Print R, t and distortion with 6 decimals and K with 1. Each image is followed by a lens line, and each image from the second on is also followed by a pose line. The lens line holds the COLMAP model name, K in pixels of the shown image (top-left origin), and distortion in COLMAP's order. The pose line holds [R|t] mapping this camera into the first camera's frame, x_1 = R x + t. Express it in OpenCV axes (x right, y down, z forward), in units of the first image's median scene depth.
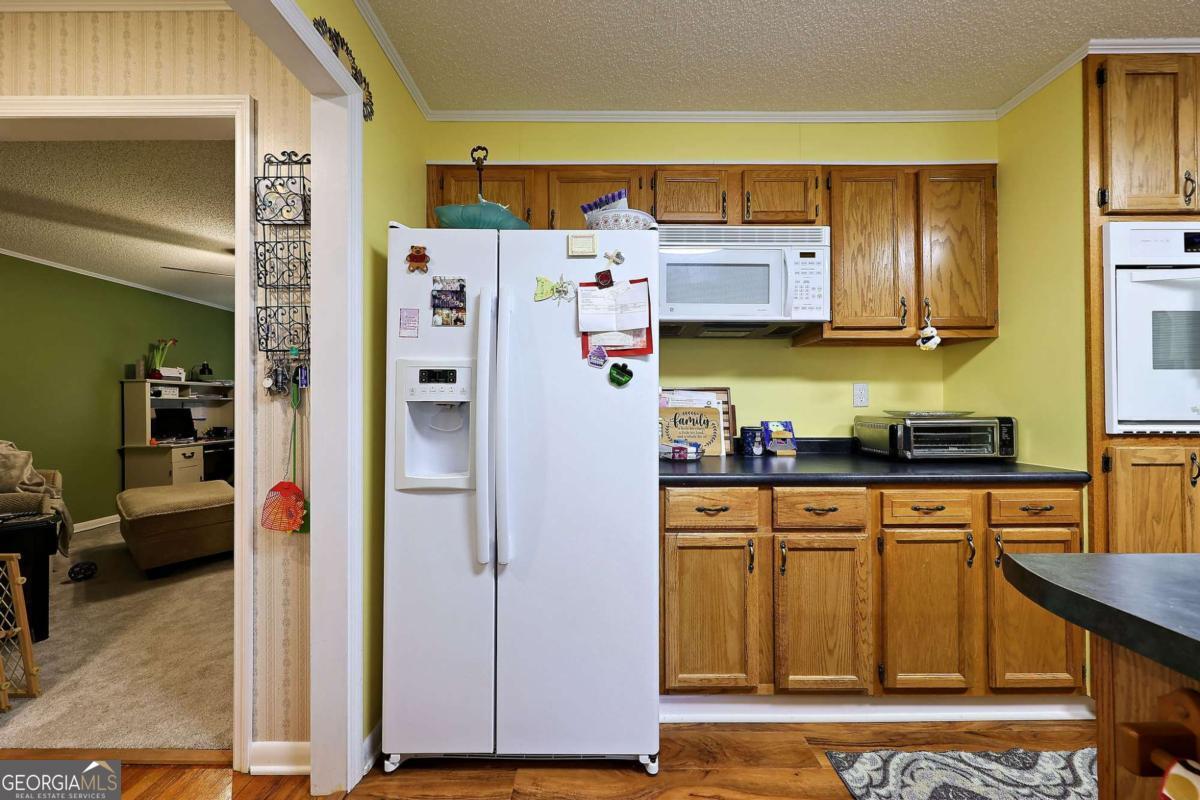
lens RADIAL K [[419.9, 0, 600.0], [0, 419.9, 400.0], [0, 0, 1]] dist [0.002258, 0.000229]
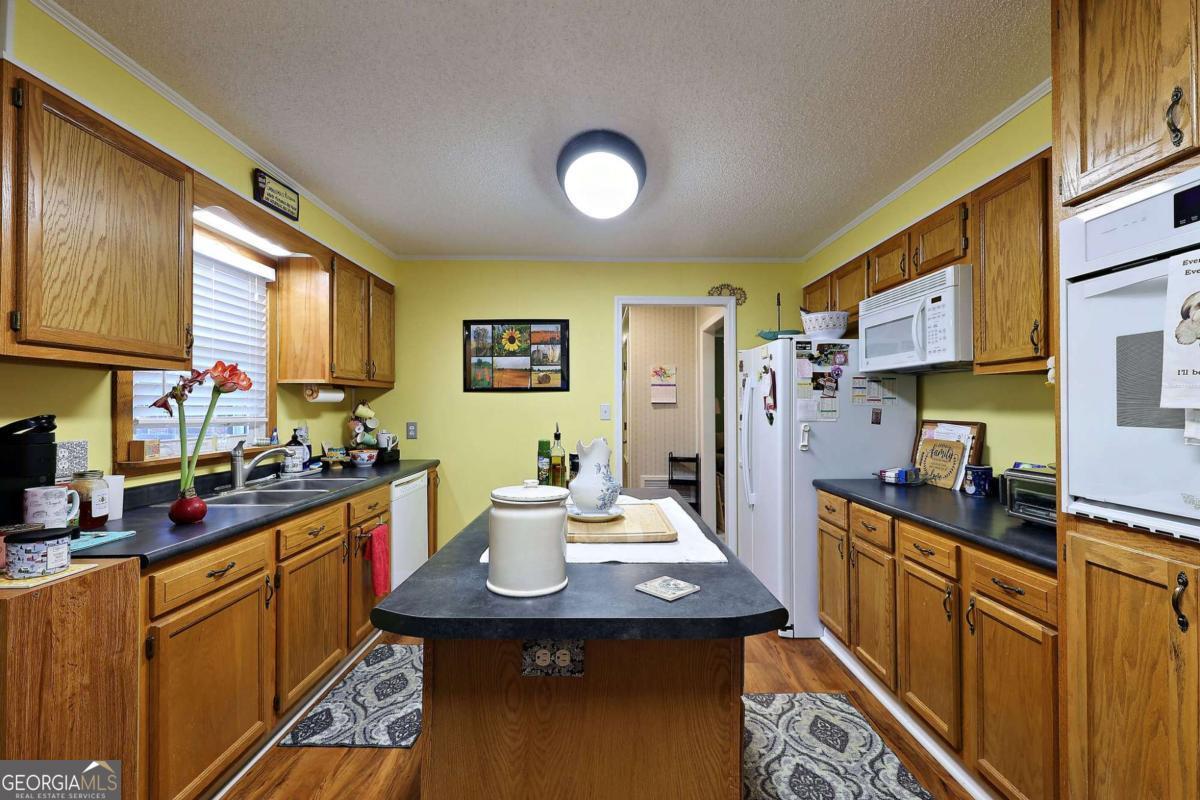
lens RADIAL K [[506.9, 0, 603.1], [0, 506.9, 403.2], [0, 0, 1]] dist [0.000586, -0.000353]
pose [[0.008121, -0.004516, -0.999957, 2.064804], [0.012972, 0.999906, -0.004411, -0.112987], [0.999883, -0.012936, 0.008179, 0.196448]]
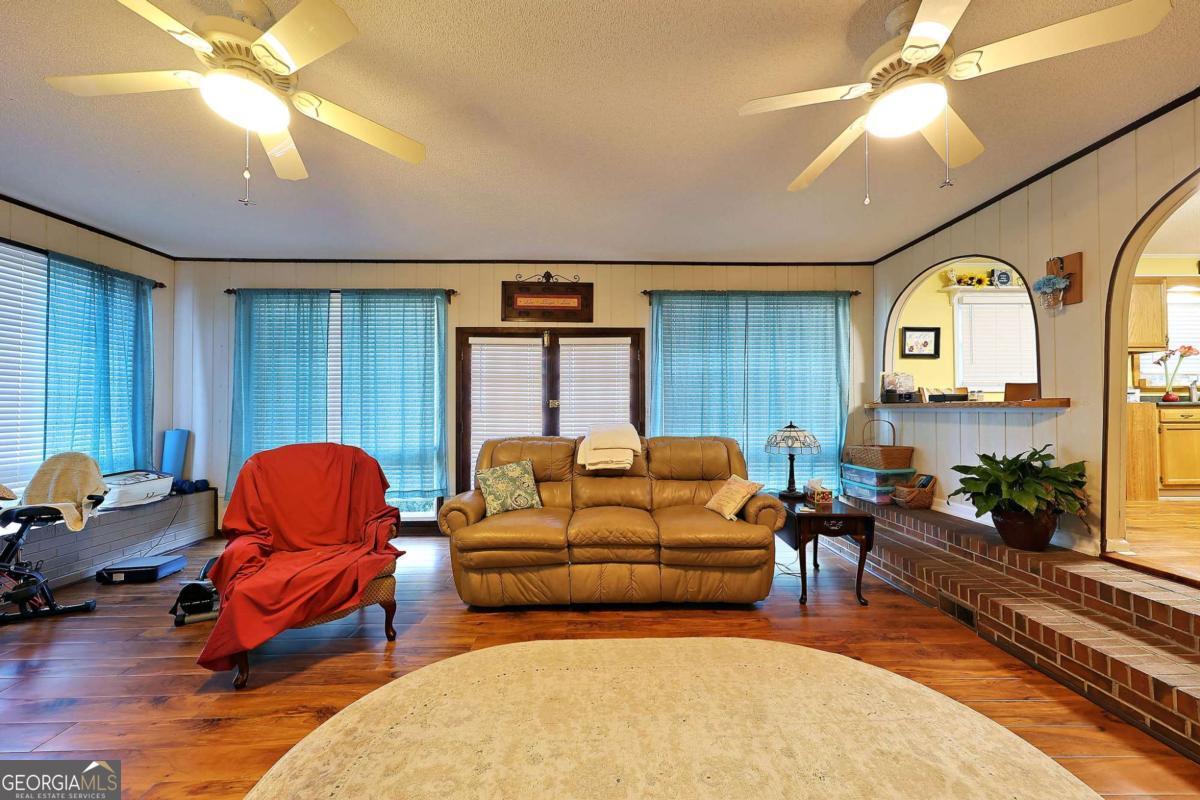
lens RADIAL K [[426.2, 0, 604.8], [0, 426.2, 402.3], [0, 0, 1]] dist [0.000586, 0.000018]
pose [[-0.999873, 0.008274, -0.013606, 4.675450], [0.008670, 0.999533, -0.029297, 0.189032], [0.013357, -0.029411, -0.999478, 2.025826]]
